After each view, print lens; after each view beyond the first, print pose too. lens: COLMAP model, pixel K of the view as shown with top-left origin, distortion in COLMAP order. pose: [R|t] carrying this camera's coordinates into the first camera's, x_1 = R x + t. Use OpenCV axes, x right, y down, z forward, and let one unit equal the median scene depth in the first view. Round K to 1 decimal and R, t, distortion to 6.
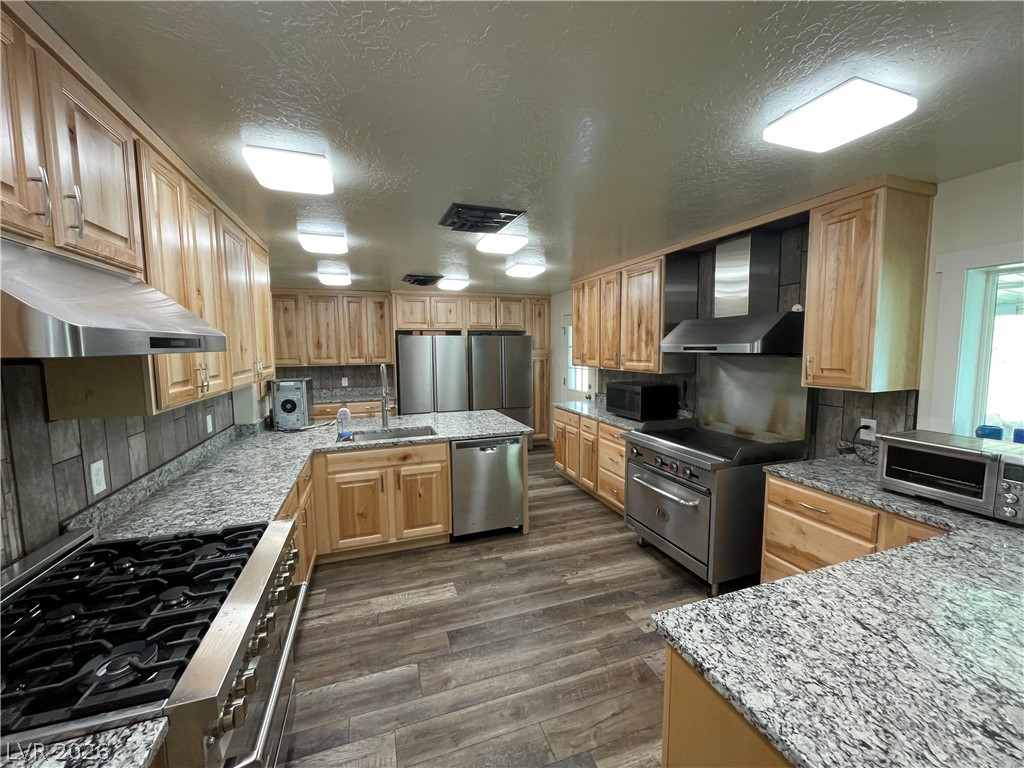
lens RADIAL K [[414.7, 0, 512.9], [0, 414.7, 384.0], [0, 0, 1]] dist [-0.000779, -0.000857]
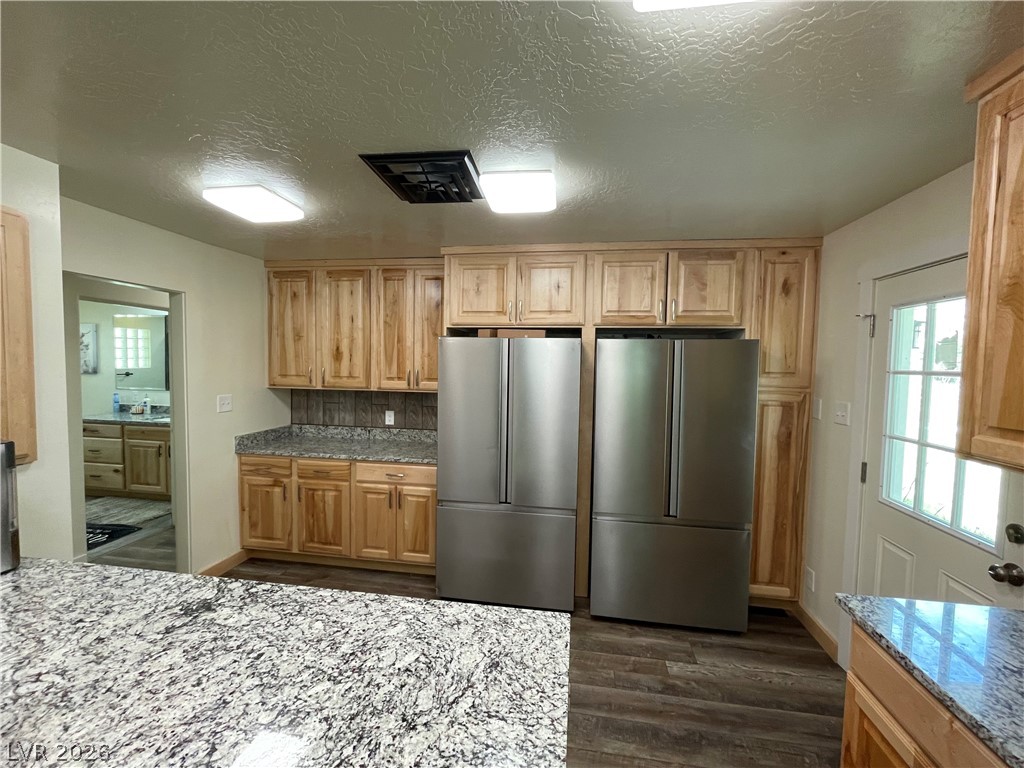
lens RADIAL K [[414.7, 0, 518.4], [0, 414.7, 388.4], [0, 0, 1]] dist [-0.000779, -0.000857]
pose [[0.876390, 0.050949, -0.478900, 0.037631], [-0.068029, 0.997514, -0.018369, -0.050047], [0.476774, 0.048677, 0.877677, 0.576761]]
